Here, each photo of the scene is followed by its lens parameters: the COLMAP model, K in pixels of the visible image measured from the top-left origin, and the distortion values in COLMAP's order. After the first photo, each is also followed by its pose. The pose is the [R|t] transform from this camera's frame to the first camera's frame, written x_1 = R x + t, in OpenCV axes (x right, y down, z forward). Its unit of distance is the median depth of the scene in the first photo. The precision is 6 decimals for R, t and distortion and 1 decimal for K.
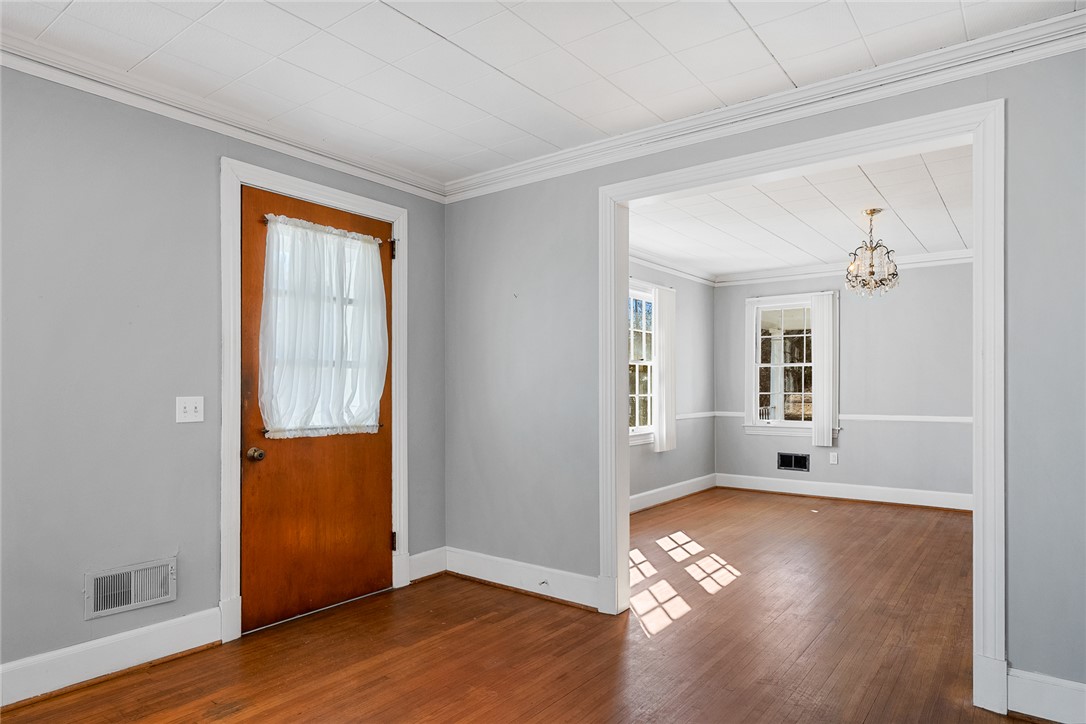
lens RADIAL K [[637.2, 0, 547.0], [0, 637.2, 386.1], [0, 0, 1]] dist [-0.006100, -0.001001]
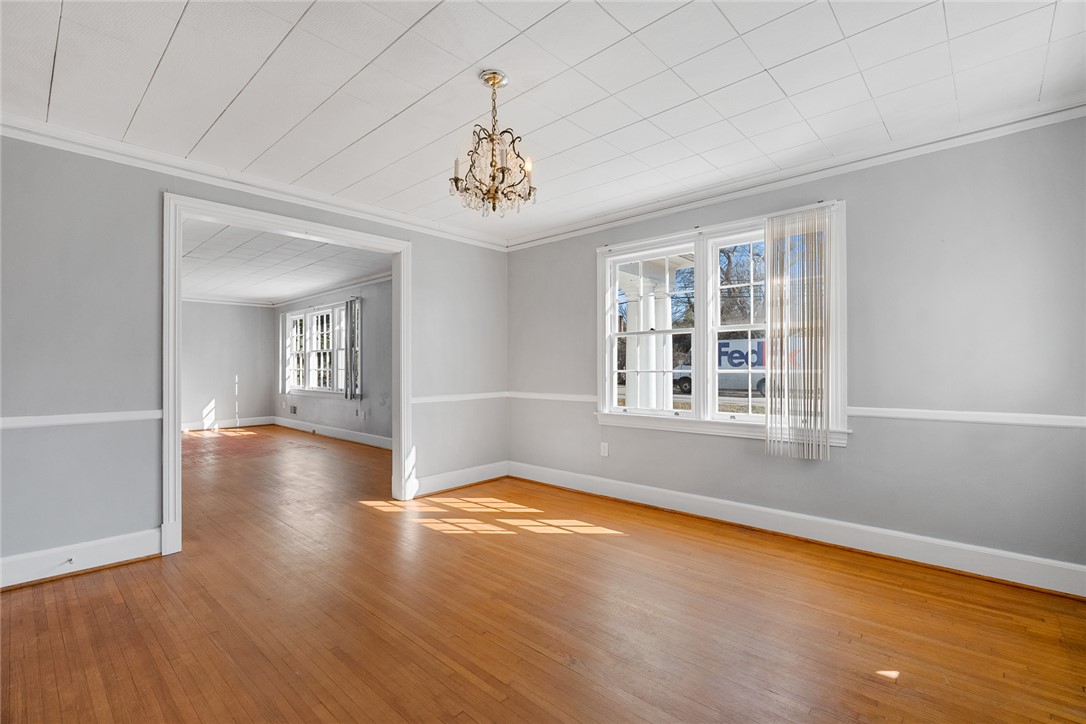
lens RADIAL K [[494.2, 0, 543.8], [0, 494.2, 363.9], [0, 0, 1]] dist [-0.012189, 0.003990]
pose [[-0.092922, -0.014993, -0.995560, 0.955010], [-0.000984, 0.999888, -0.014966, 0.016018], [0.995673, -0.000411, -0.092927, 1.050752]]
